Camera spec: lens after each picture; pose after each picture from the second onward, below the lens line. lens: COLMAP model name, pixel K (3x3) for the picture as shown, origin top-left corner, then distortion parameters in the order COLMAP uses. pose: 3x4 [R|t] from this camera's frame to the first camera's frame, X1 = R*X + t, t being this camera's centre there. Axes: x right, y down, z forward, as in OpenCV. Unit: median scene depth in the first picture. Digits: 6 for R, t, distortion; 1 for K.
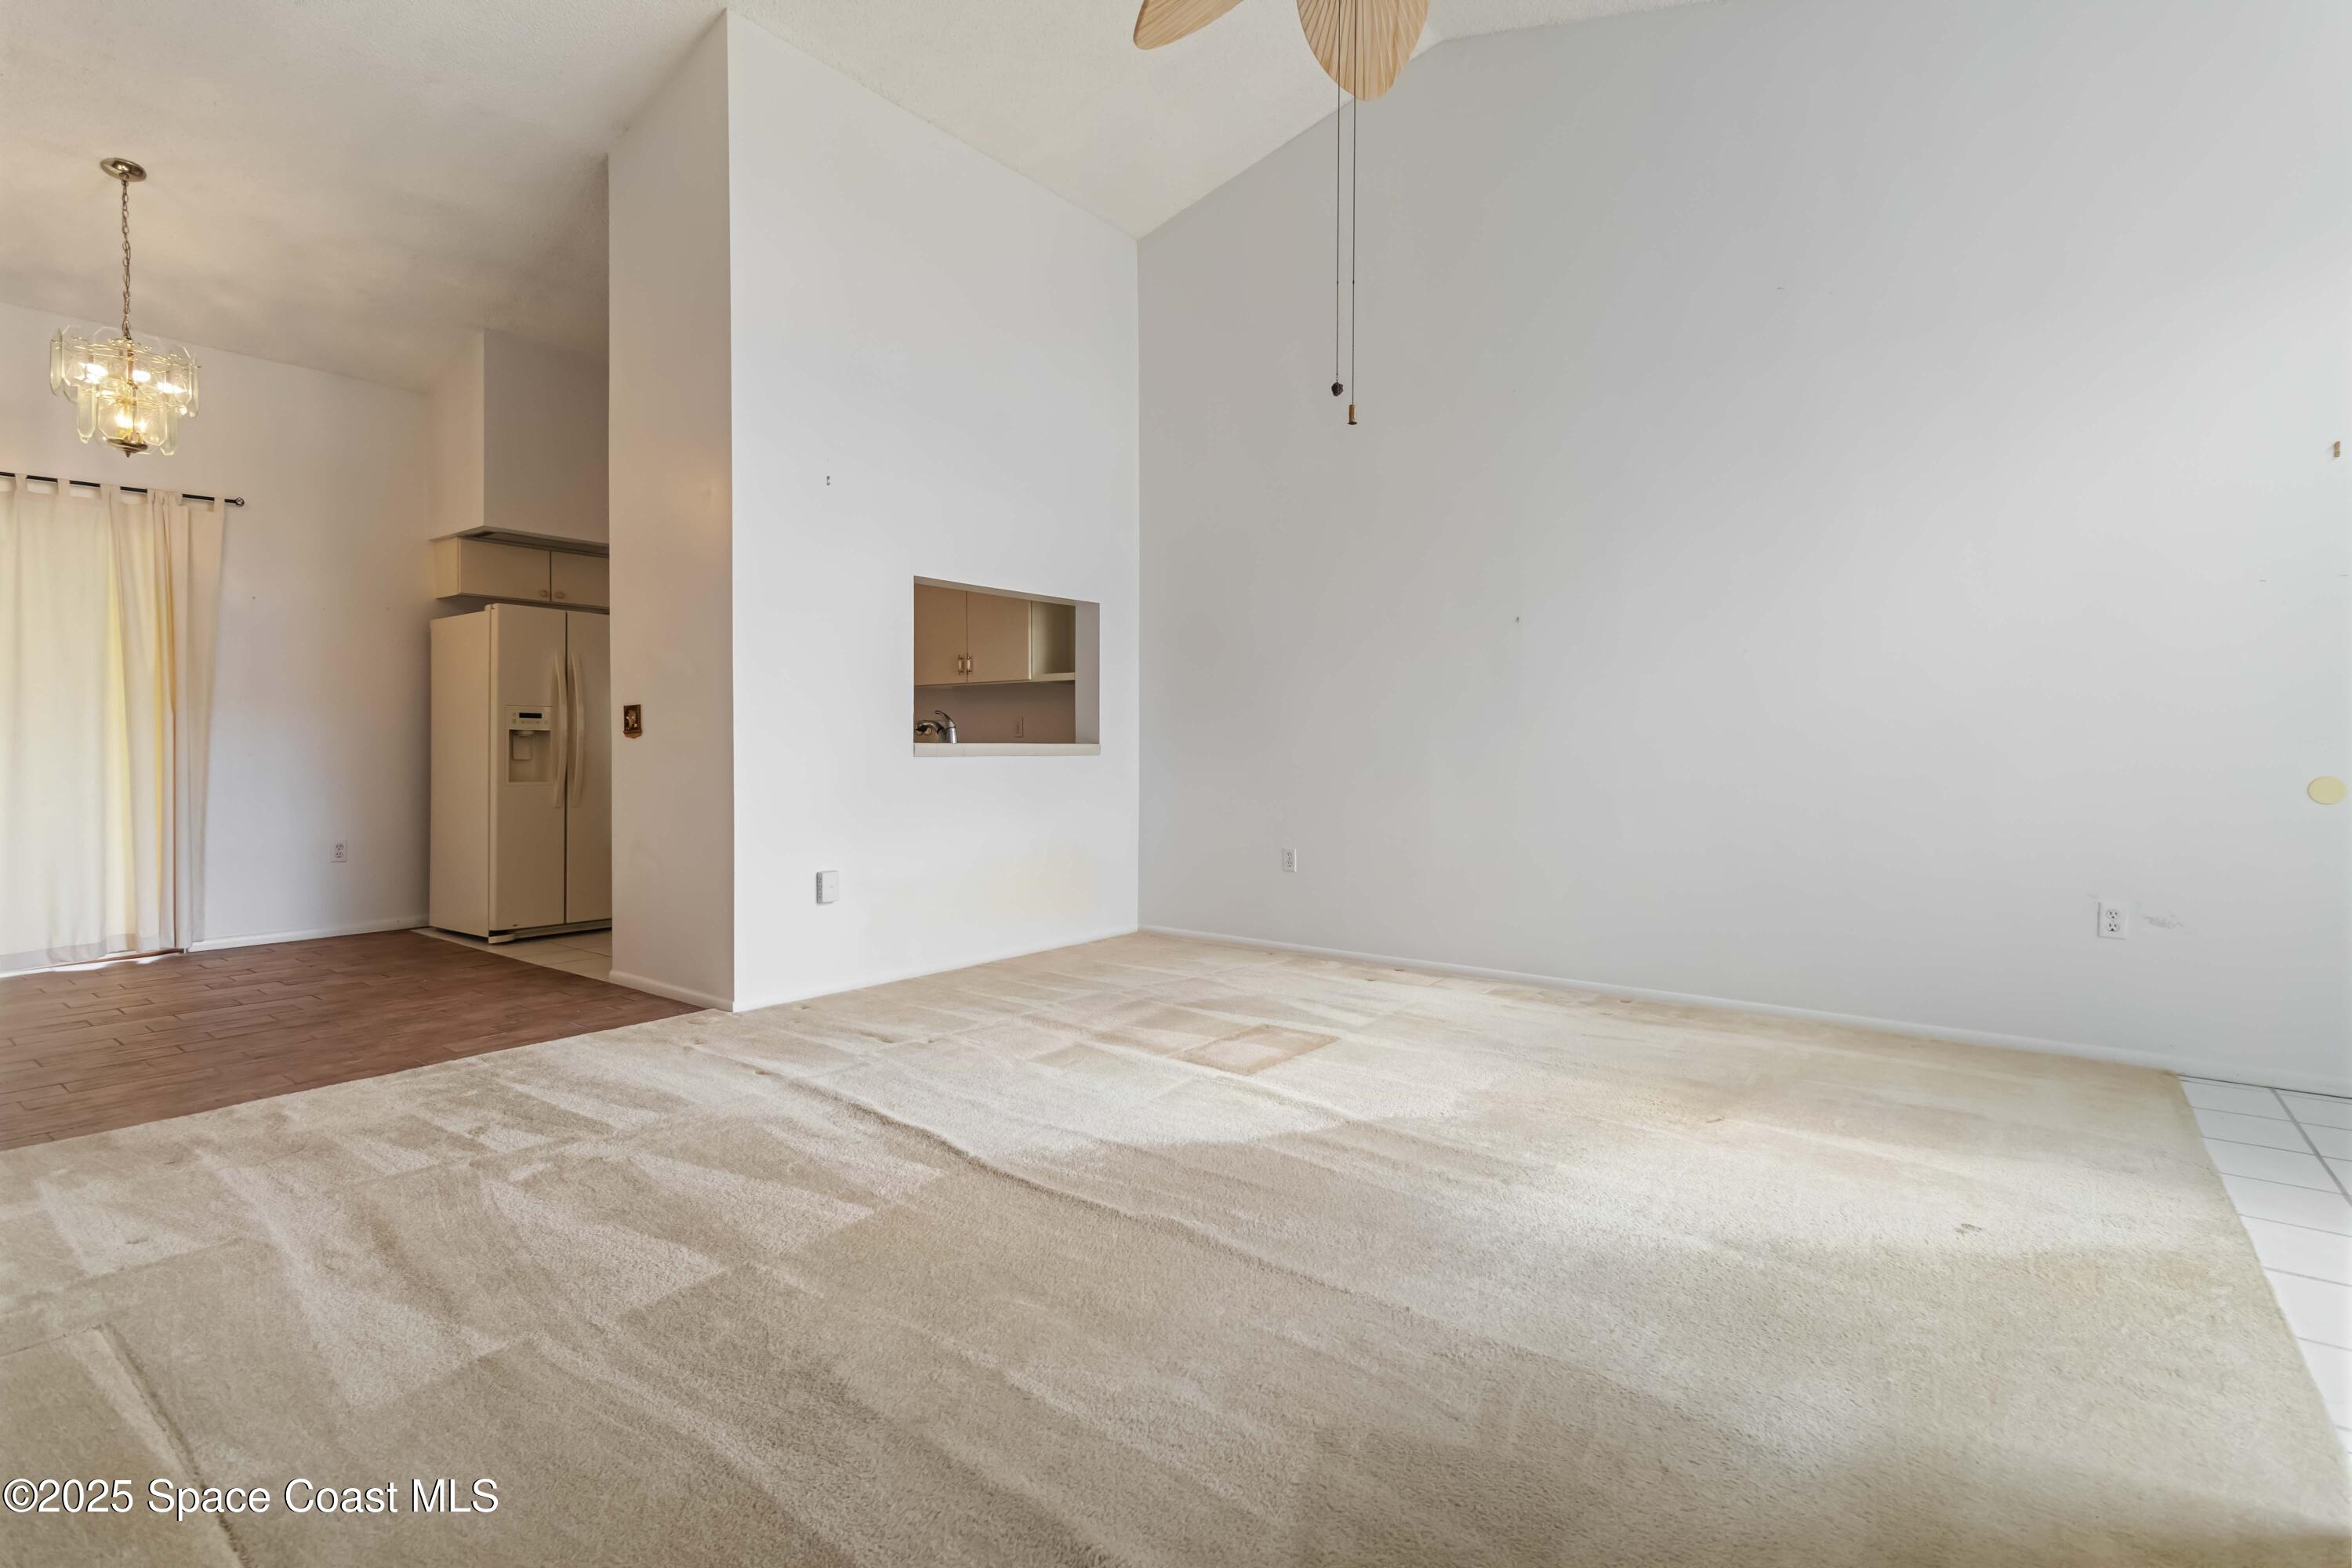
lens RADIAL K [[1092.2, 0, 1164.8], [0, 1092.2, 767.3], [0, 0, 1]] dist [0.008449, -0.001661]
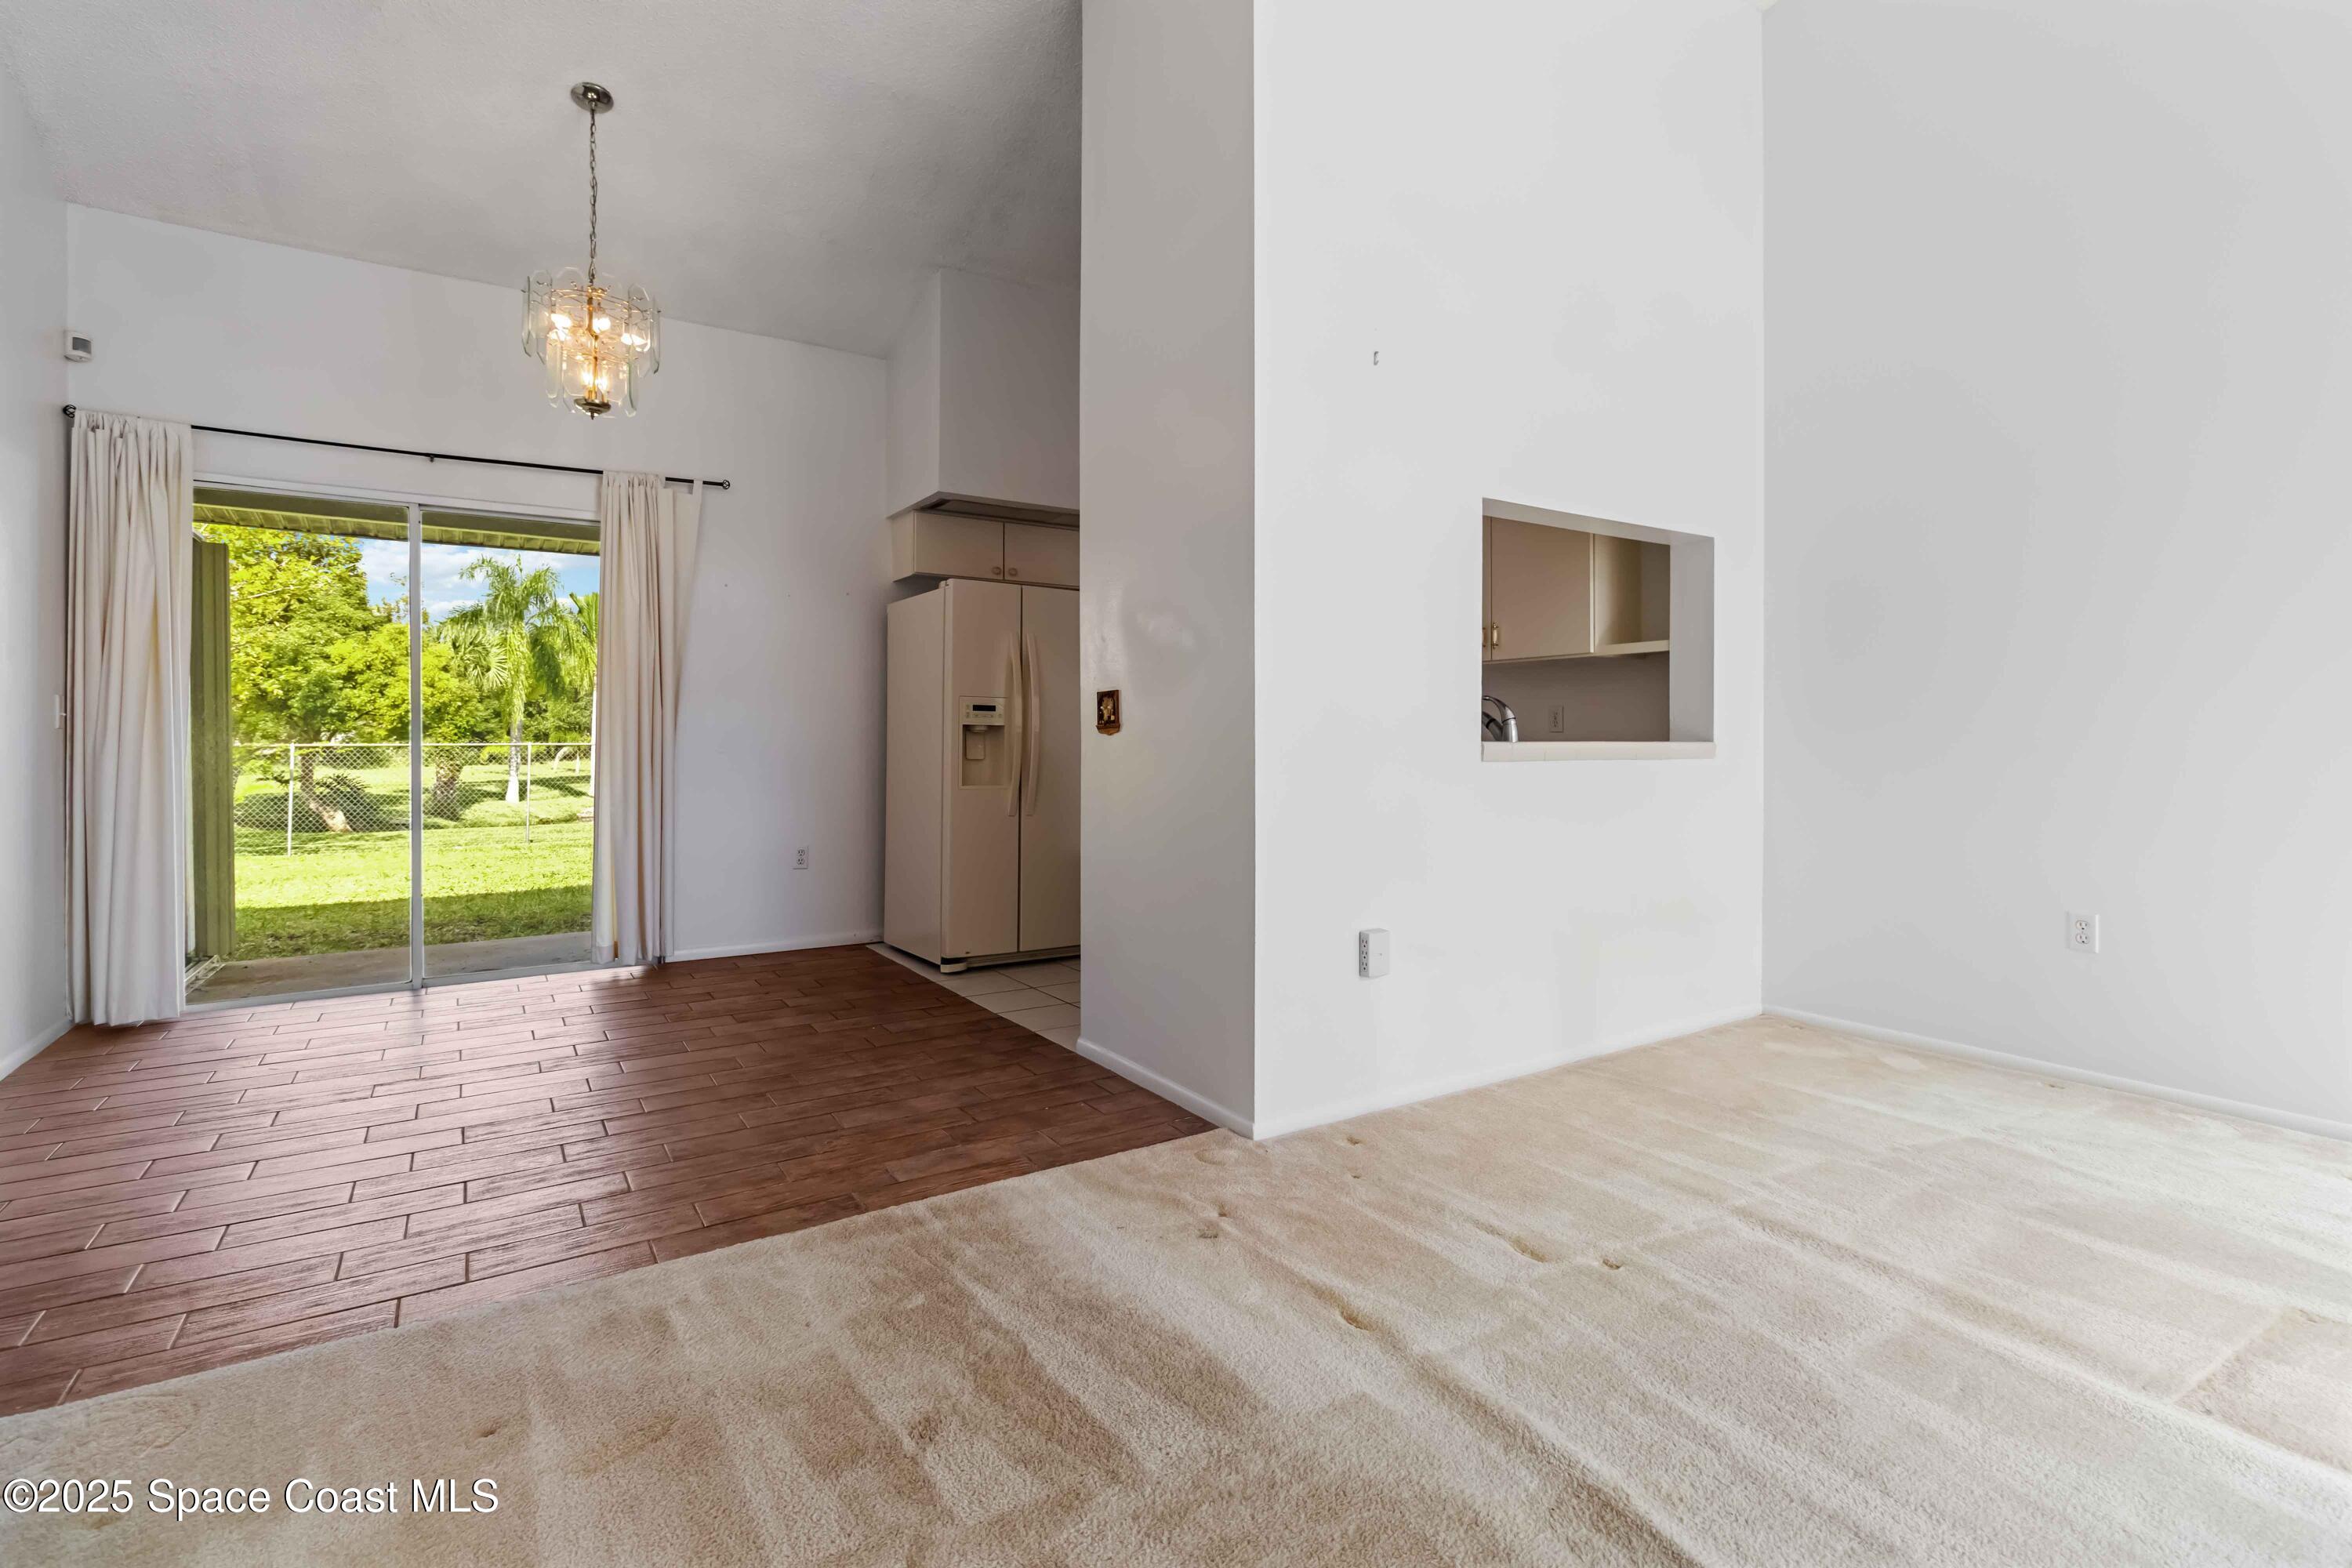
lens RADIAL K [[1092.2, 0, 1183.7], [0, 1092.2, 759.9], [0, 0, 1]] dist [0.008449, -0.001661]
pose [[0.944771, 0.006459, -0.327667, -0.180803], [-0.006918, 0.999976, -0.000236, -0.009254], [0.327657, 0.002489, 0.944793, 0.290244]]
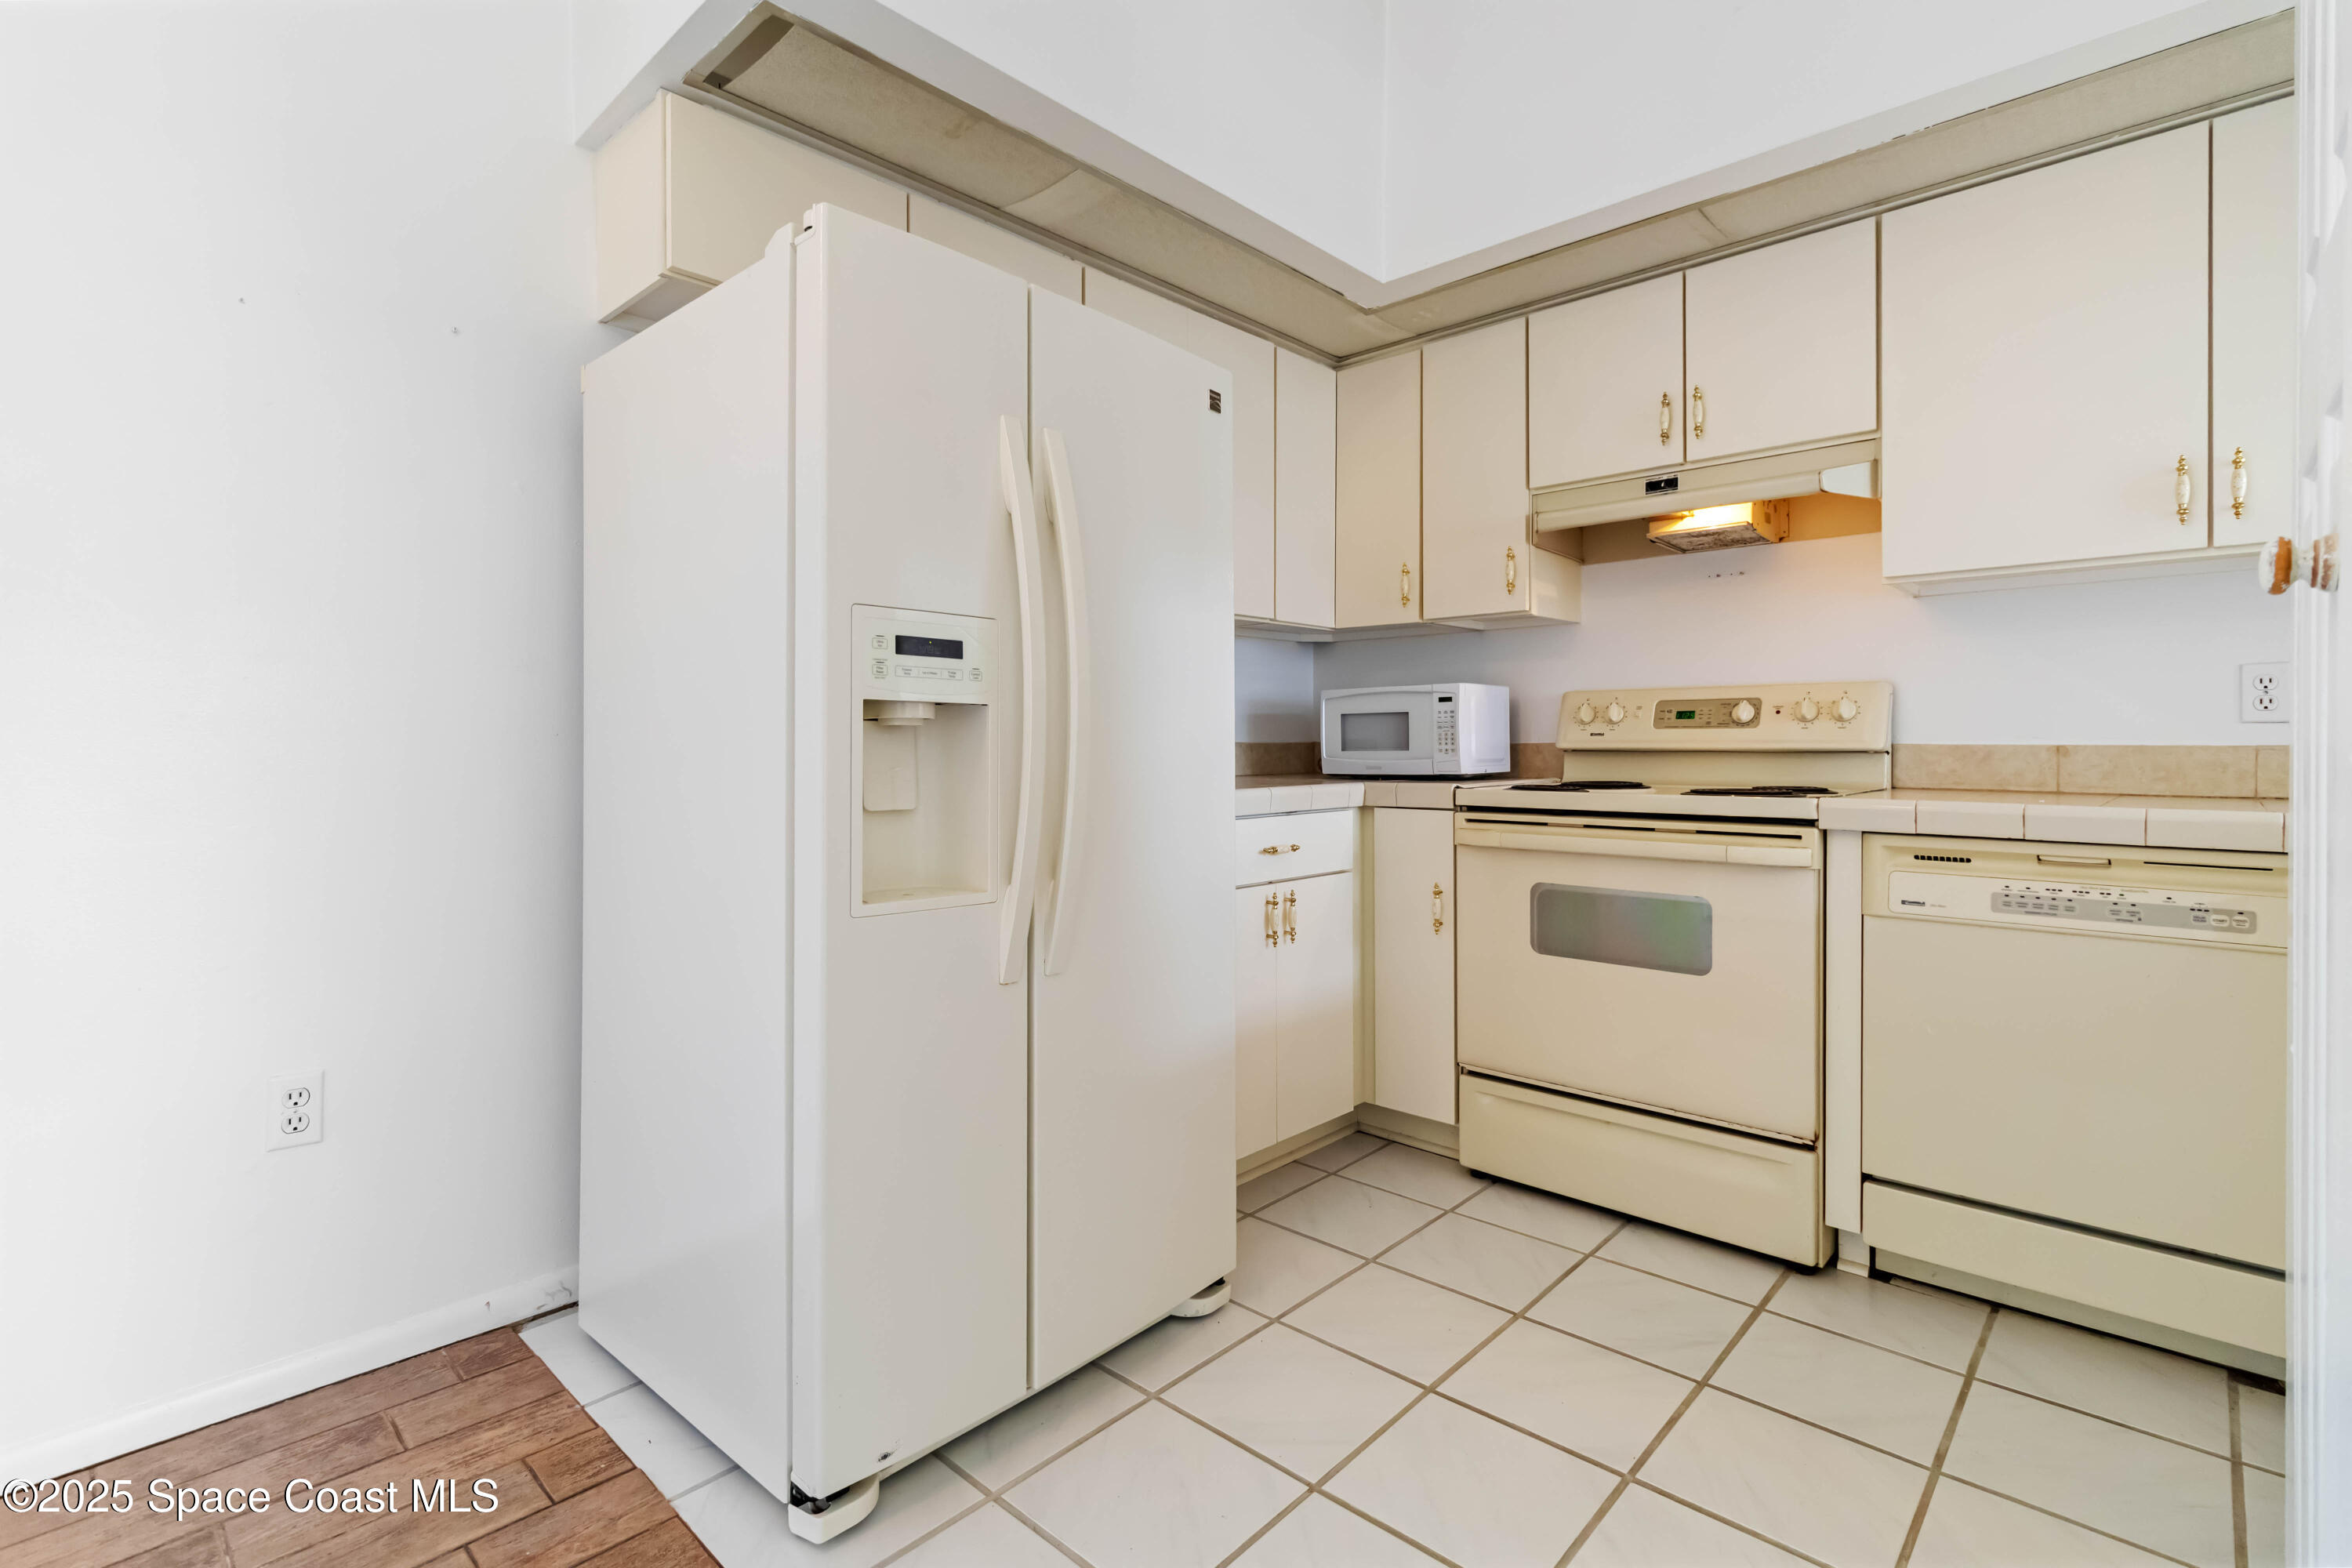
lens RADIAL K [[1092.2, 0, 1166.1], [0, 1092.2, 762.8], [0, 0, 1]] dist [0.008449, -0.001661]
pose [[0.994988, -0.004161, -0.099910, -0.598234], [0.003909, 0.999989, -0.002717, -0.021653], [0.099920, 0.002313, 0.994993, 0.893938]]
